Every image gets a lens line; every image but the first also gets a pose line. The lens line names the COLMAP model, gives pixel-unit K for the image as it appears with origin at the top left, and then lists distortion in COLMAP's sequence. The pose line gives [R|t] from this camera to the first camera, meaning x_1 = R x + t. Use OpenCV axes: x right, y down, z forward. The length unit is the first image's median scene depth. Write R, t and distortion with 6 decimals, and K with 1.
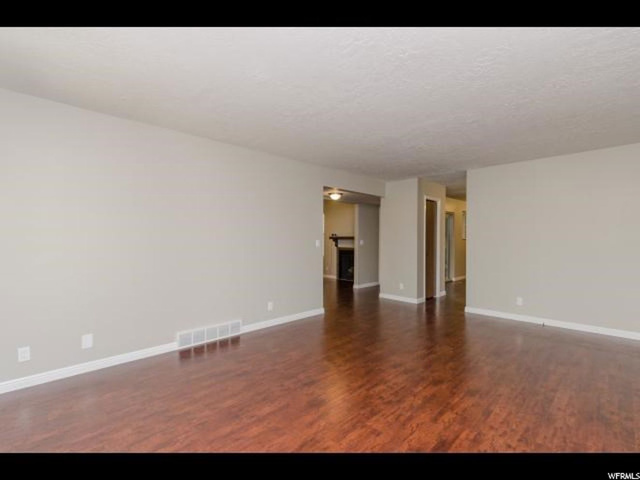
lens RADIAL K [[307.2, 0, 320.0], [0, 307.2, 240.0], [0, 0, 1]] dist [0.002825, 0.000066]
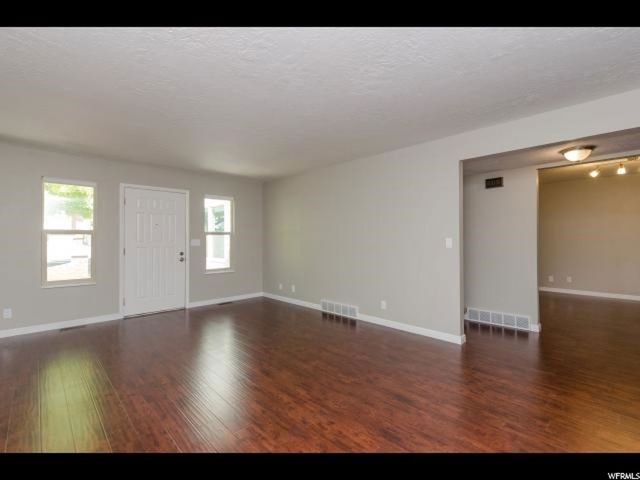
lens RADIAL K [[281.8, 0, 313.4], [0, 281.8, 242.5], [0, 0, 1]] dist [-0.041258, -0.000239]
pose [[-0.013276, 0.005322, -0.999898, 1.100985], [-0.004733, 0.999974, 0.005386, 0.019559], [0.999901, 0.004804, -0.013251, 1.181356]]
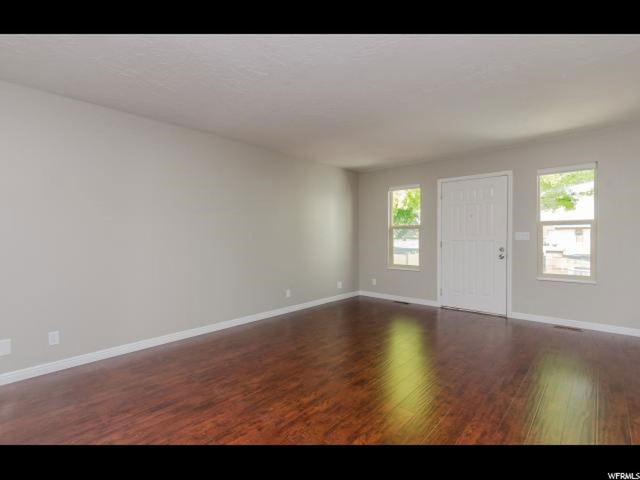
lens RADIAL K [[307.2, 0, 320.0], [0, 307.2, 240.0], [0, 0, 1]] dist [0.002825, 0.000066]
pose [[-0.996511, 0.005166, -0.083302, 0.432889], [0.003110, 0.999688, 0.024789, 0.011842], [0.083404, 0.024443, -0.996216, 1.841138]]
